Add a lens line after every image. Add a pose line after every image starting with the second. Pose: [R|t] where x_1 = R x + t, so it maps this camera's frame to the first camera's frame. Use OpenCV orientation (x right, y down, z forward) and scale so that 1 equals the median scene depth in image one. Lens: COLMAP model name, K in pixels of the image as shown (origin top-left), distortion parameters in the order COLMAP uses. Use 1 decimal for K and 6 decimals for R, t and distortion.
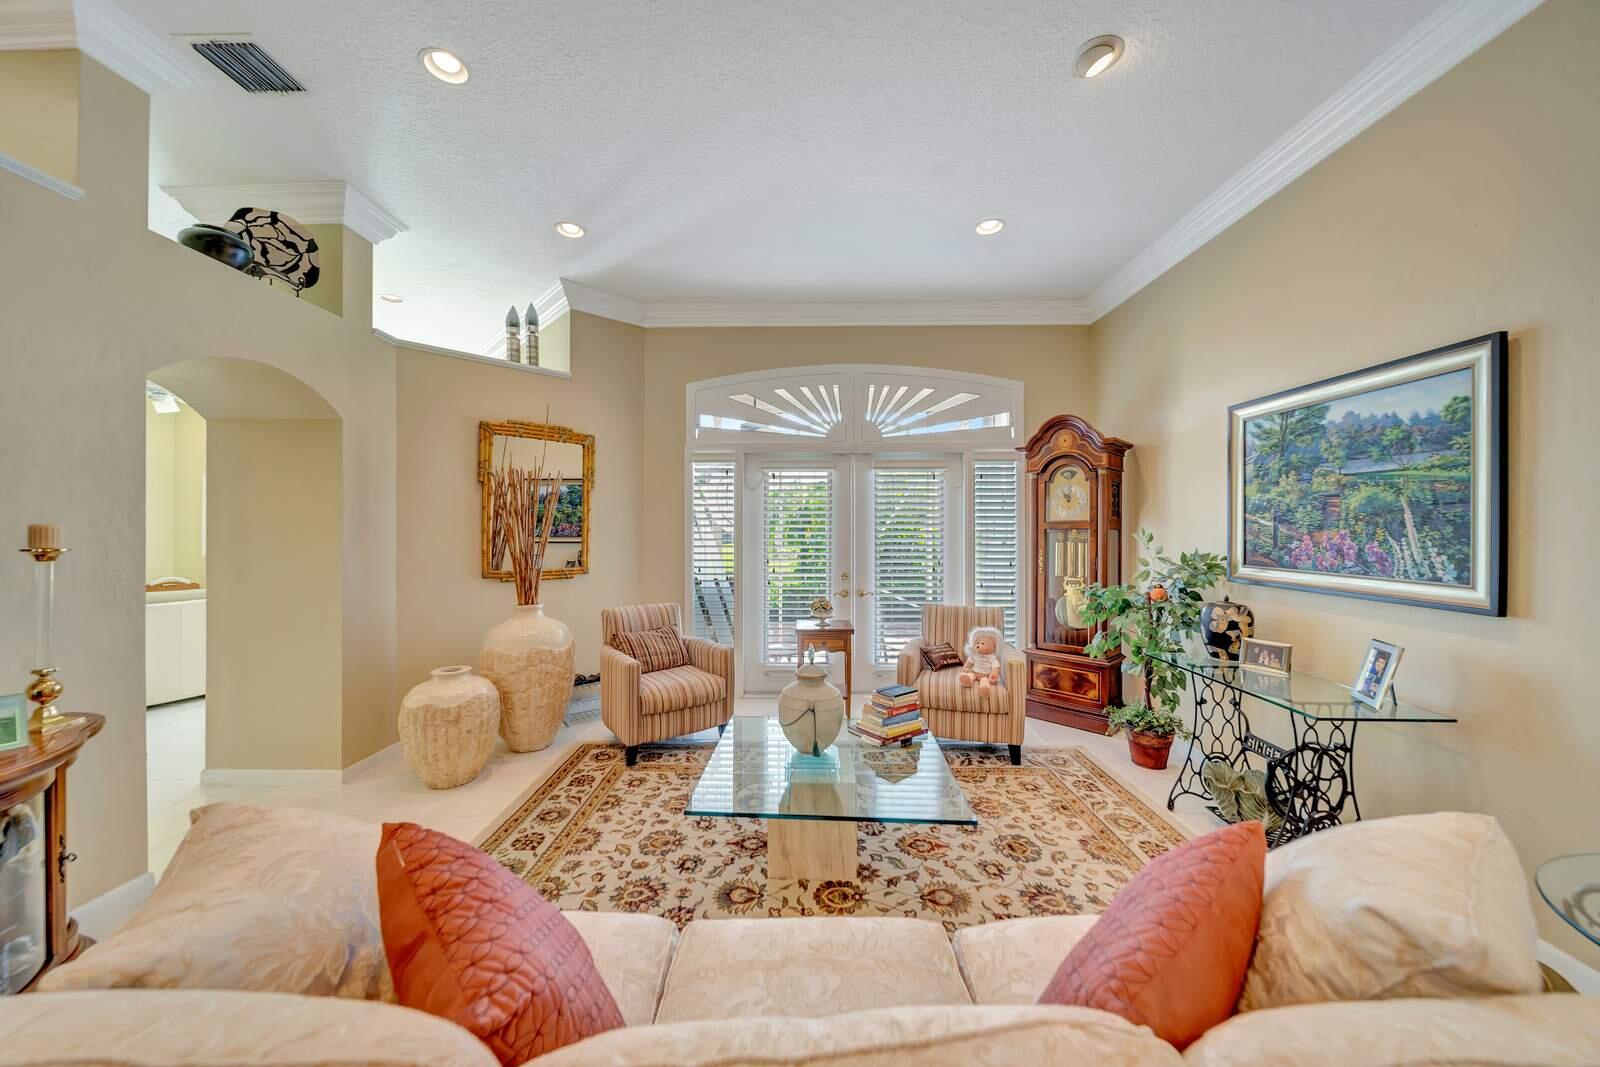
lens RADIAL K [[562.0, 0, 789.0], [0, 562.0, 528.9], [0, 0, 1]] dist [-0.001137, -0.001404]
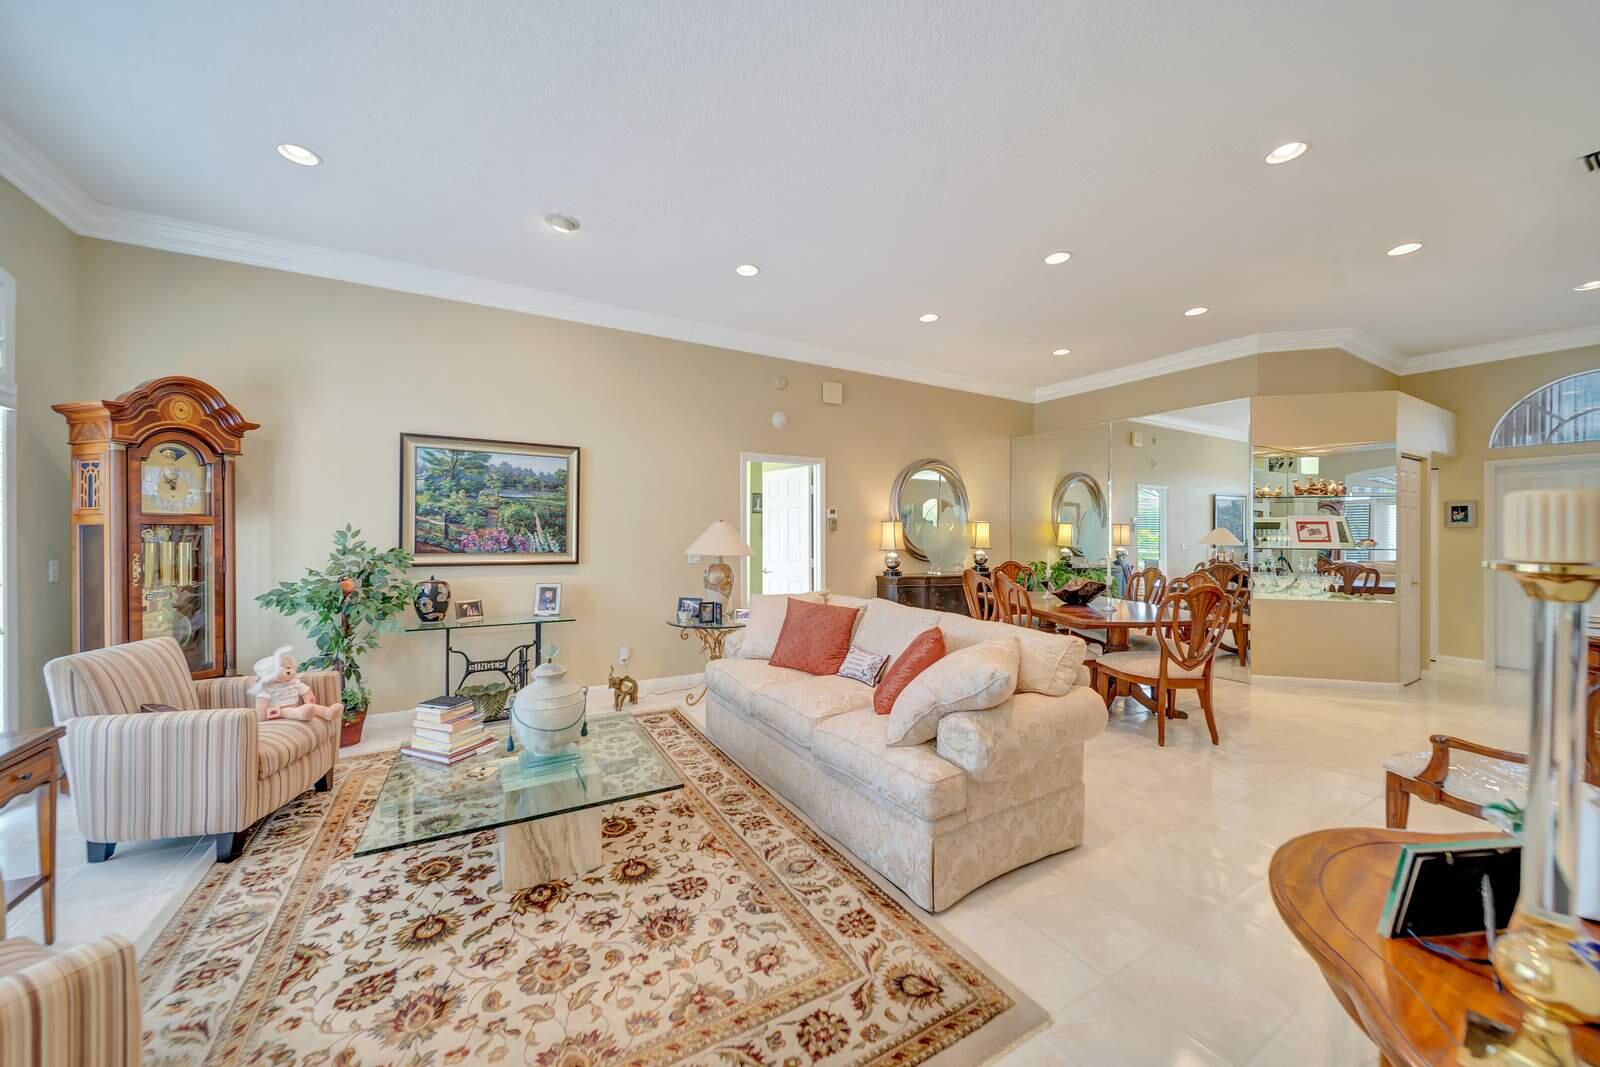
lens RADIAL K [[562.0, 0, 789.0], [0, 562.0, 528.9], [0, 0, 1]] dist [-0.001137, -0.001404]
pose [[-0.517030, 0.003023, 0.855962, -0.741937], [-0.004366, 0.999971, -0.006169, 0.008525], [-0.855956, -0.006926, -0.517002, 0.843679]]
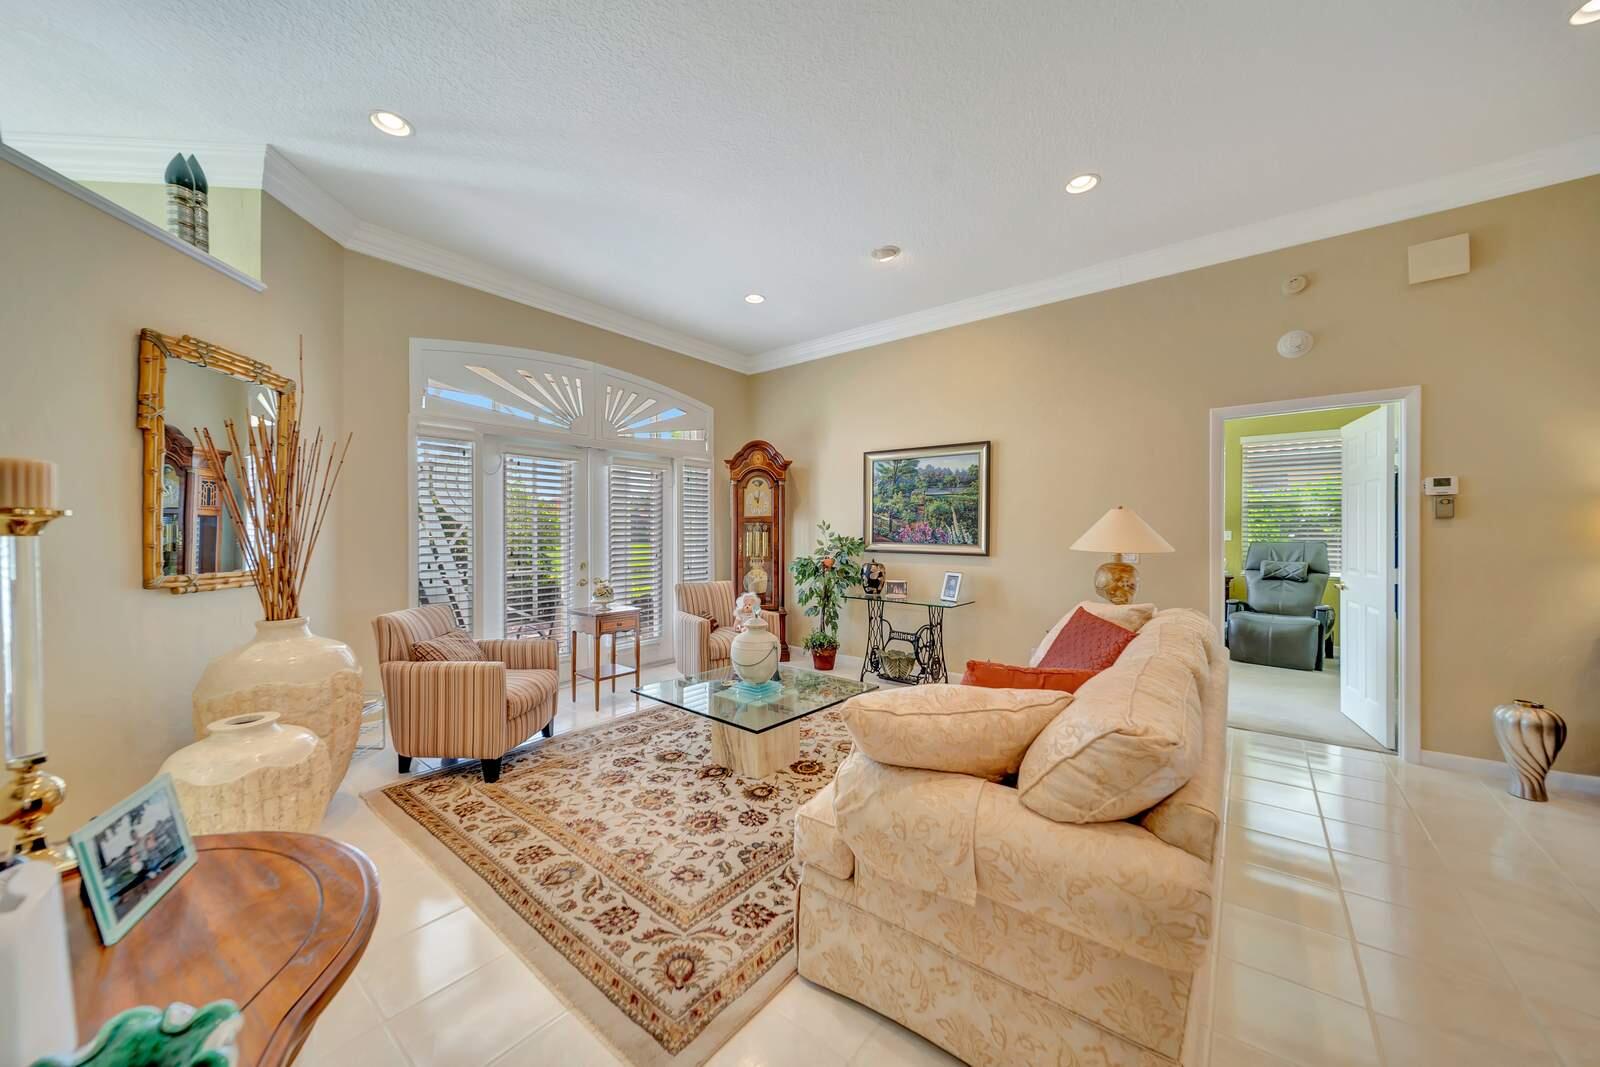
lens RADIAL K [[564.7, 0, 795.2], [0, 564.7, 533.3], [0, 0, 1]] dist [-0.001942, -0.000231]
pose [[0.608828, -0.001181, 0.793302, -0.701270], [-0.003014, 0.999988, 0.003802, 0.027640], [-0.793297, -0.004706, 0.608817, 0.089023]]
